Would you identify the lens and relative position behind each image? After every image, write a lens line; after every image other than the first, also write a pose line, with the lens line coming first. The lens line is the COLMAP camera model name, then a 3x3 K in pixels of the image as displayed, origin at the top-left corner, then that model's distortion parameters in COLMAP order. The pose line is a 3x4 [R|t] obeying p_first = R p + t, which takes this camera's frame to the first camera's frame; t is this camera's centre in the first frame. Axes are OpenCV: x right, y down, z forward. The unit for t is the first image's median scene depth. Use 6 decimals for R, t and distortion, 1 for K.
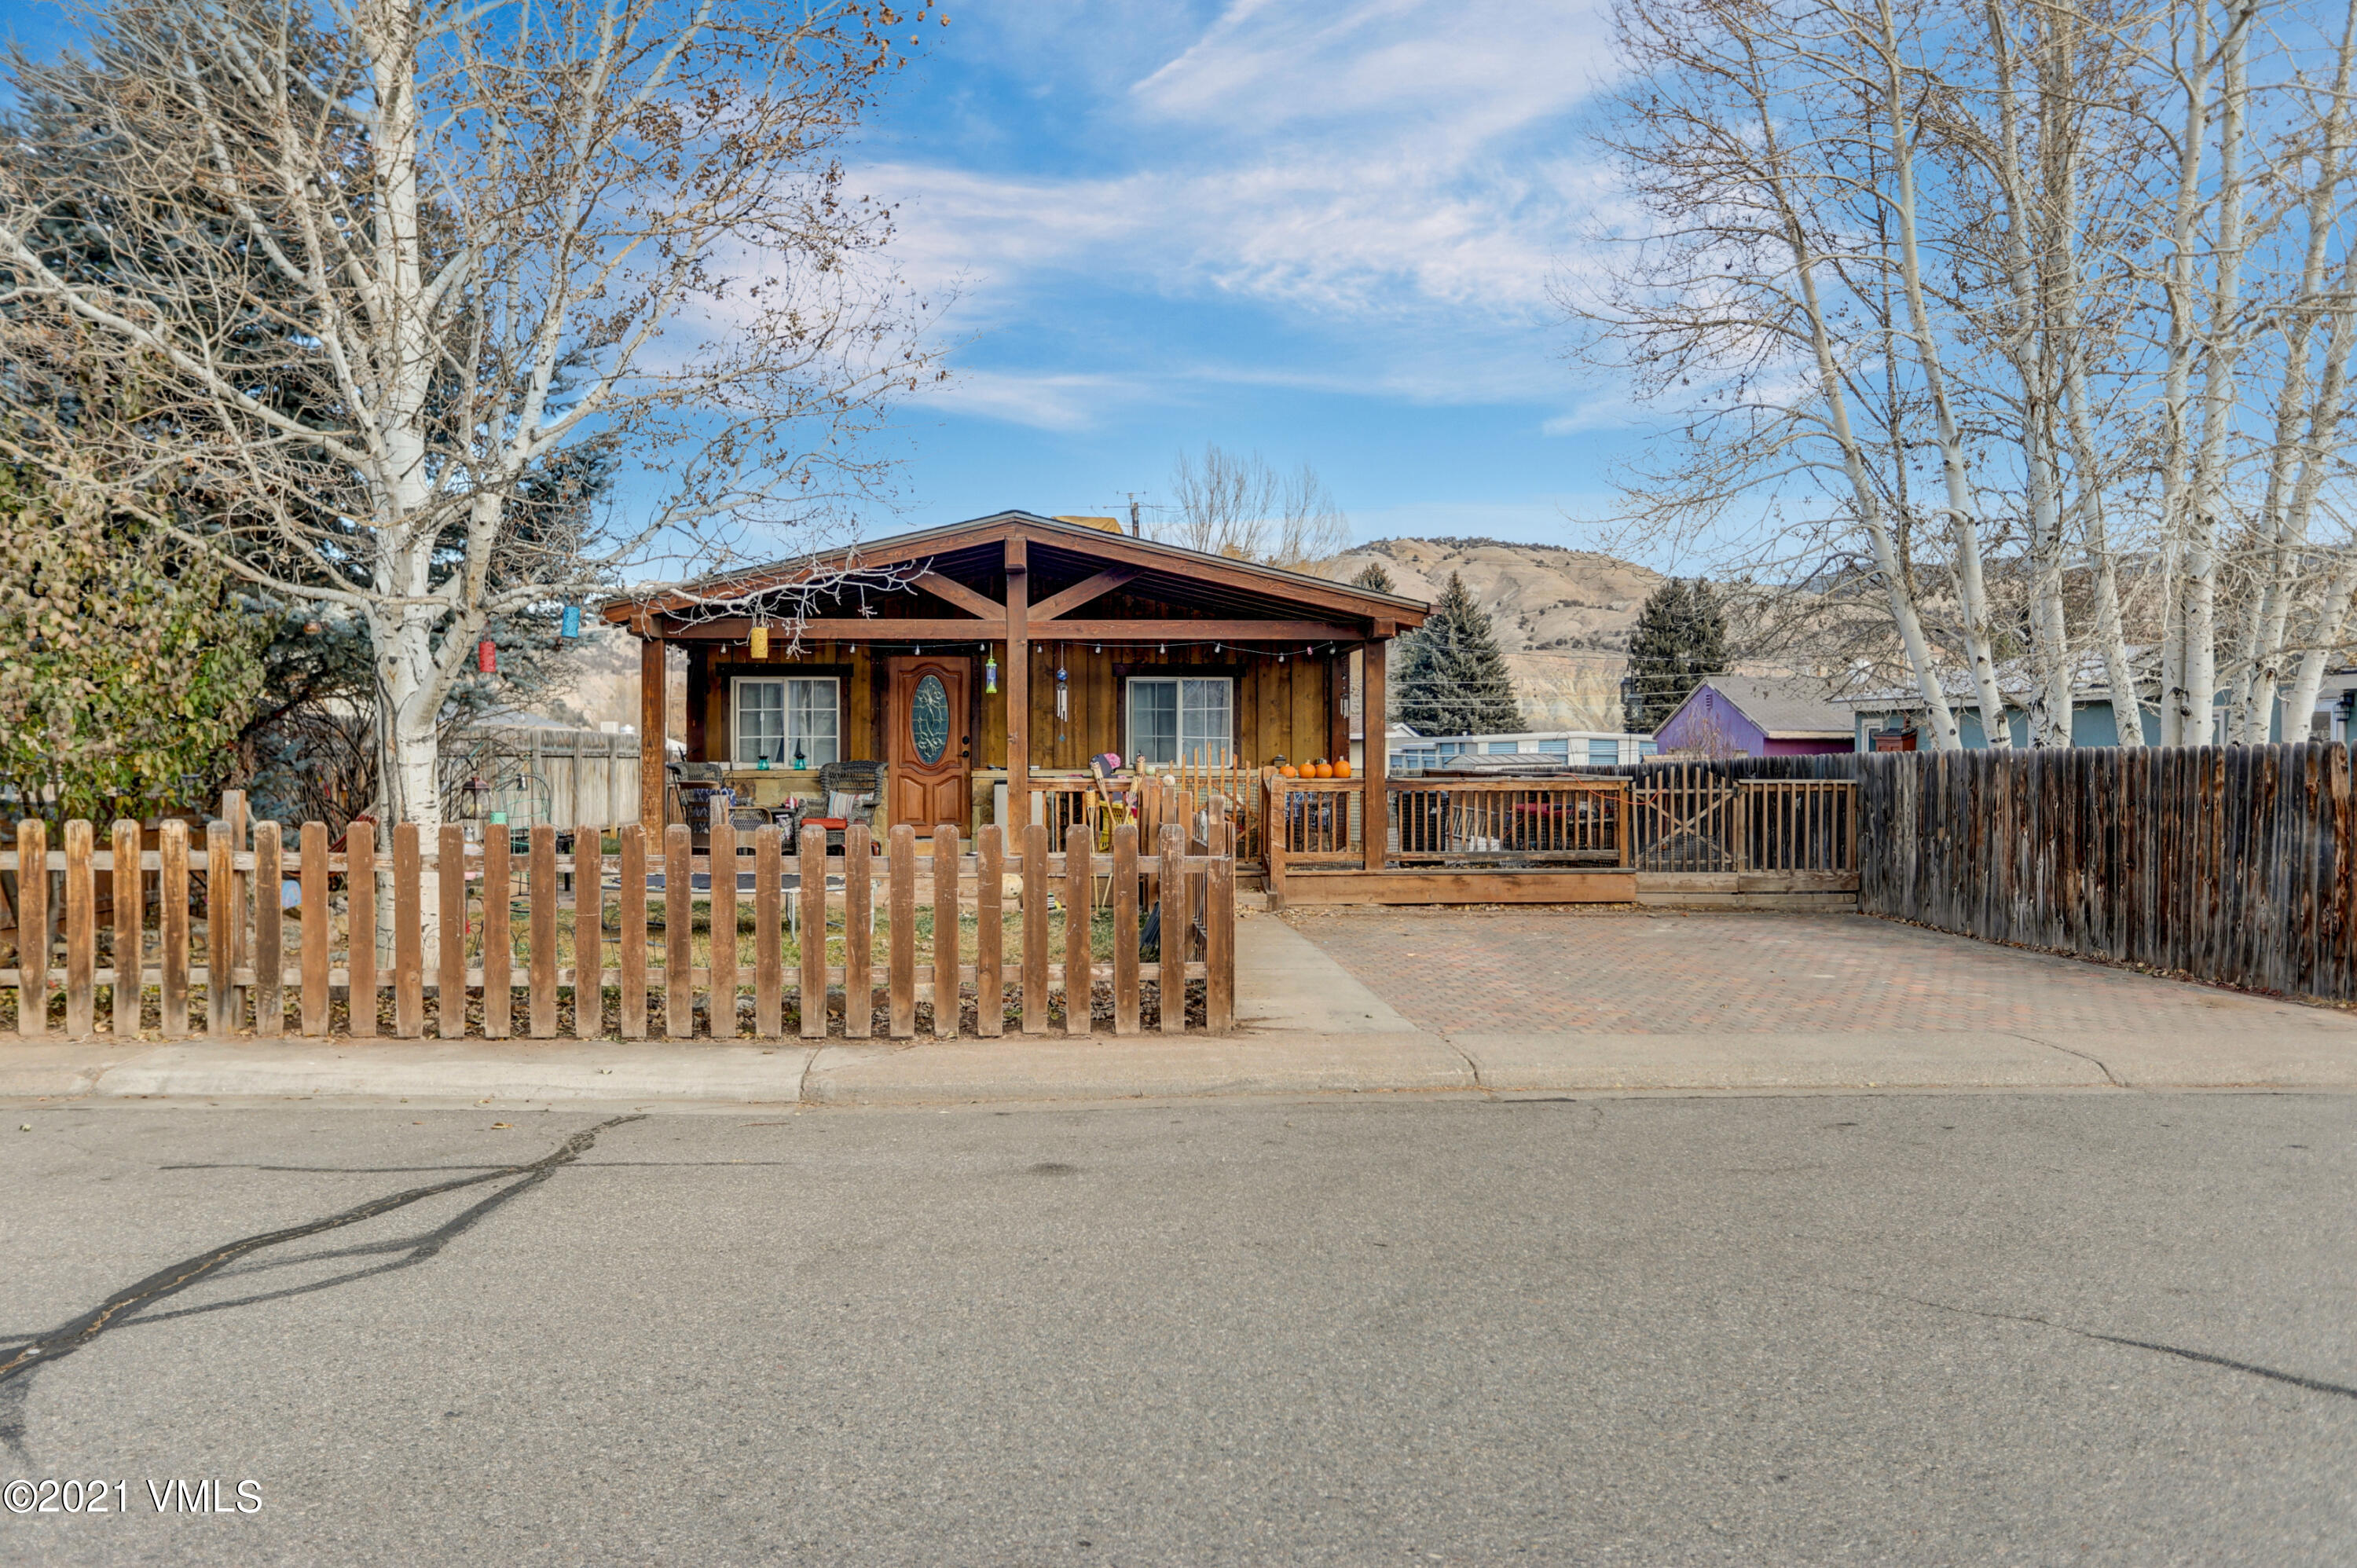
lens RADIAL K [[2023.7, 0, 1178.5], [0, 2023.7, 784.0], [0, 0, 1]] dist [-0.011768, 0.007987]
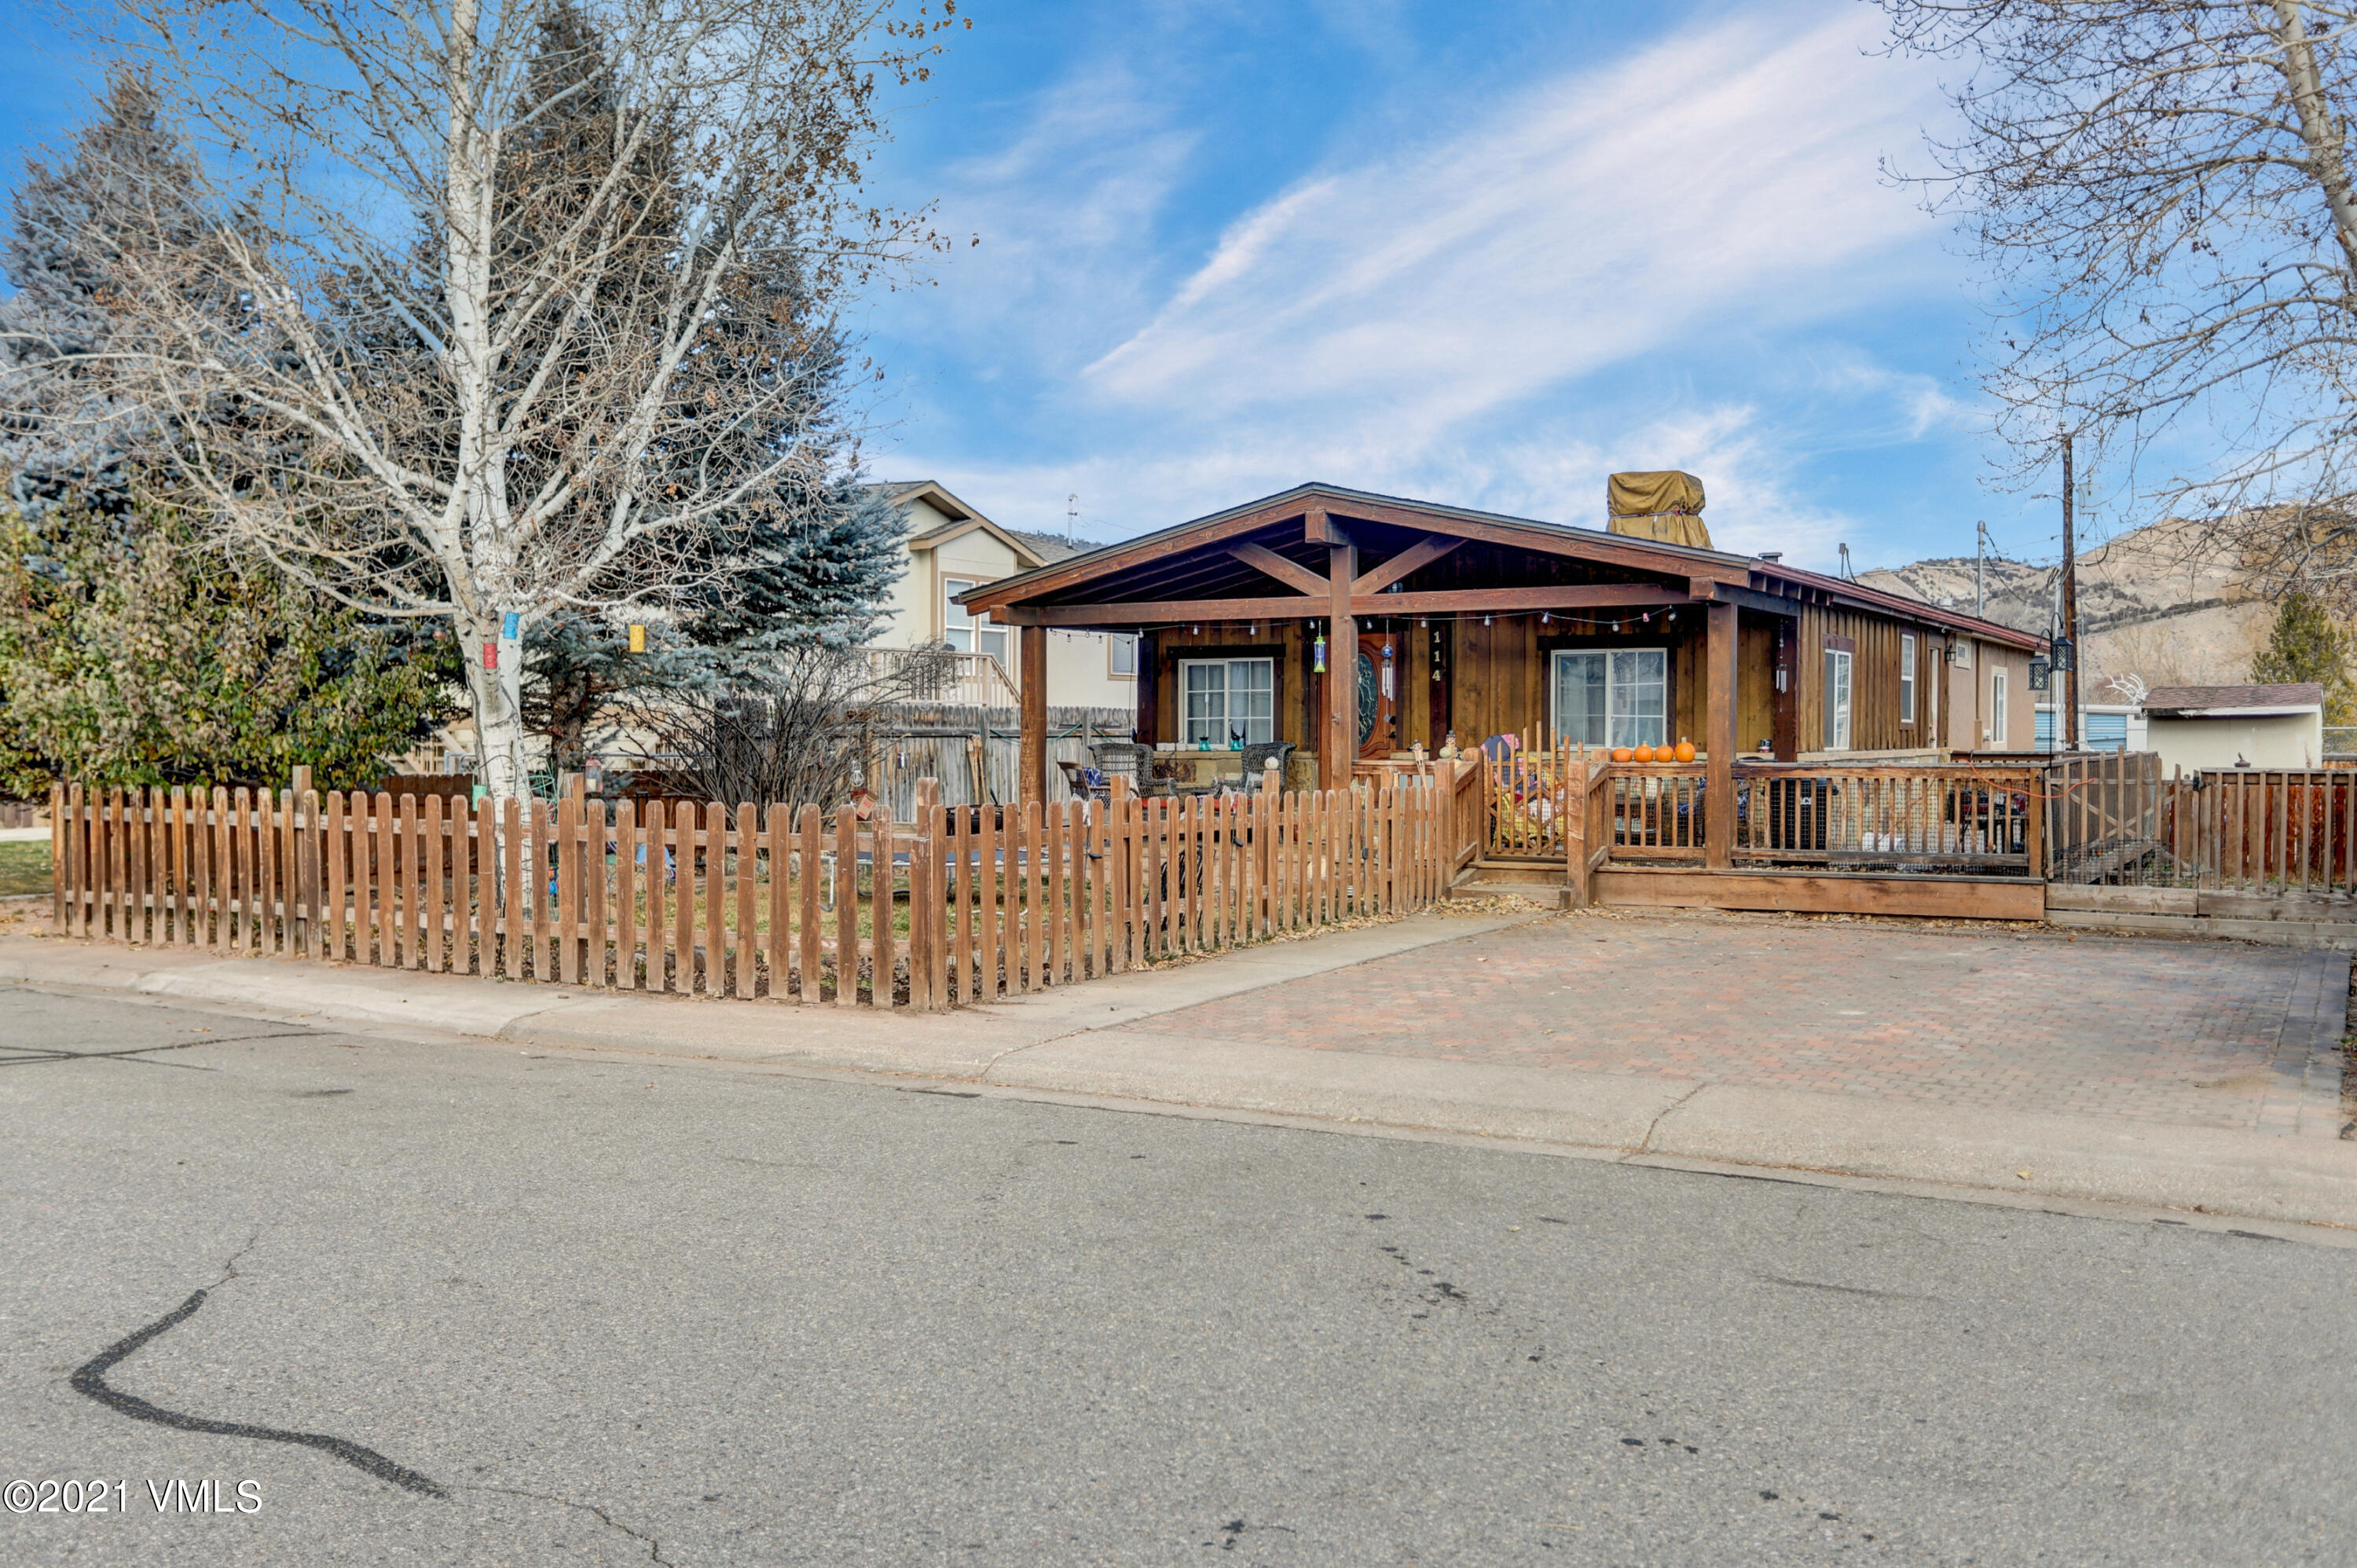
lens RADIAL K [[2187.1, 0, 1178.5], [0, 2187.1, 784.0], [0, 0, 1]] dist [0.012982, 0.003165]
pose [[0.825561, 0.011489, -0.564196, 0.441716], [-0.006909, 0.999924, 0.010251, -0.001747], [0.564271, -0.004565, 0.825577, 0.099856]]
